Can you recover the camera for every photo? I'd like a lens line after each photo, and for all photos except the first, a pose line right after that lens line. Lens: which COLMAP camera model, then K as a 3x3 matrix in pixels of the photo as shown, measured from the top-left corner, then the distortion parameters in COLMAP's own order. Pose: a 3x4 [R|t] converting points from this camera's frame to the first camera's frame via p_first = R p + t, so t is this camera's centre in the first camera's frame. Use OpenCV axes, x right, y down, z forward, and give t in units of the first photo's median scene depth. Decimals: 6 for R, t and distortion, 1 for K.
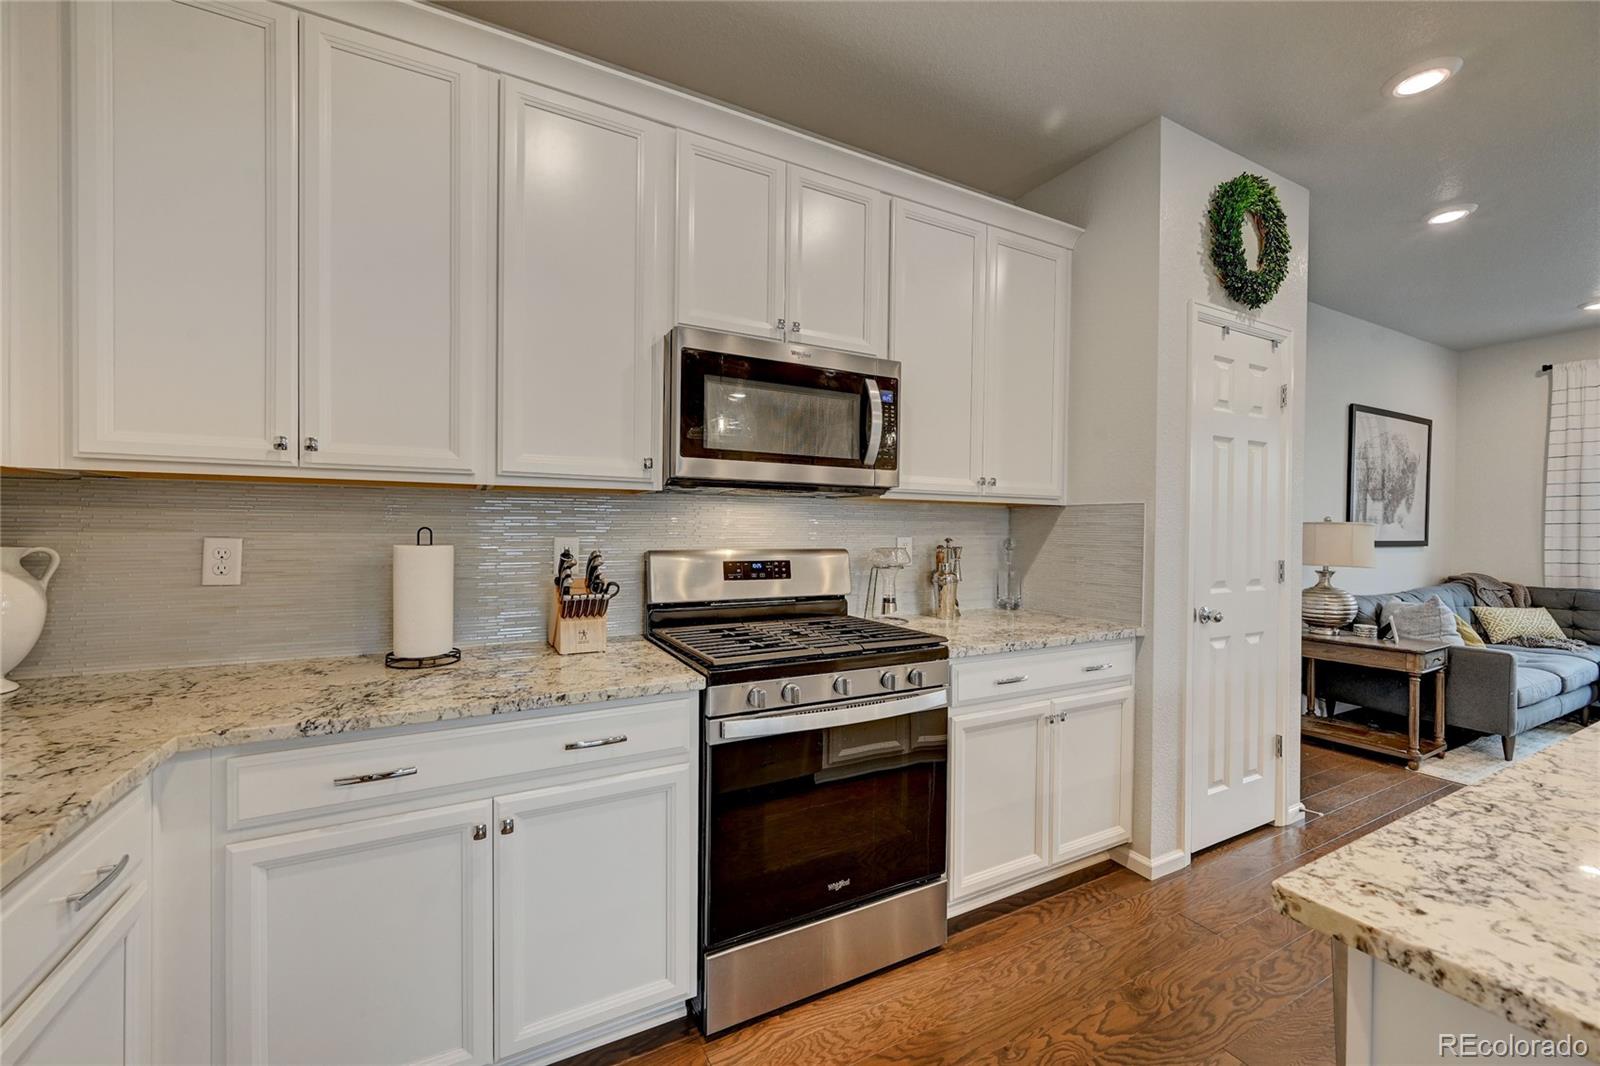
lens RADIAL K [[634.7, 0, 800.8], [0, 634.7, 534.1], [0, 0, 1]] dist [0.000445, 0.000031]
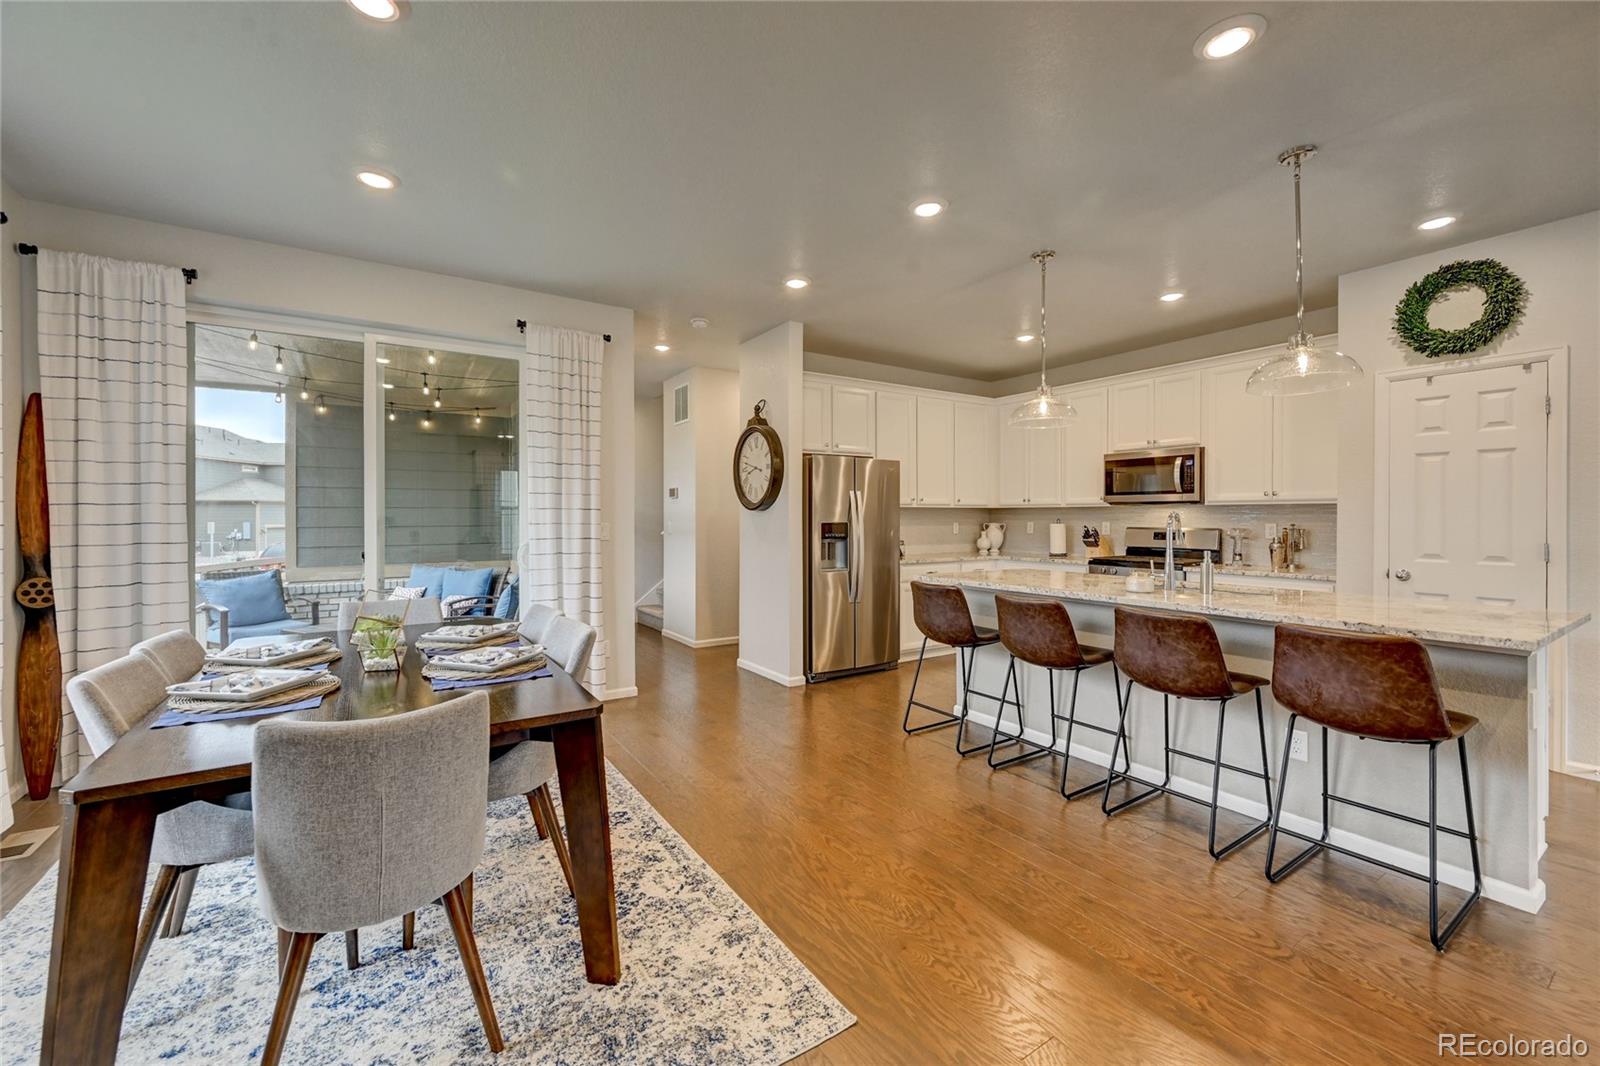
lens RADIAL K [[634.7, 0, 800.4], [0, 634.7, 522.0], [0, 0, 1]] dist [0.000445, 0.000031]
pose [[0.089193, 0.003677, -0.996008, 2.652908], [0.004096, 0.999983, 0.004058, -0.013365], [0.996006, -0.004442, 0.089176, -0.732483]]
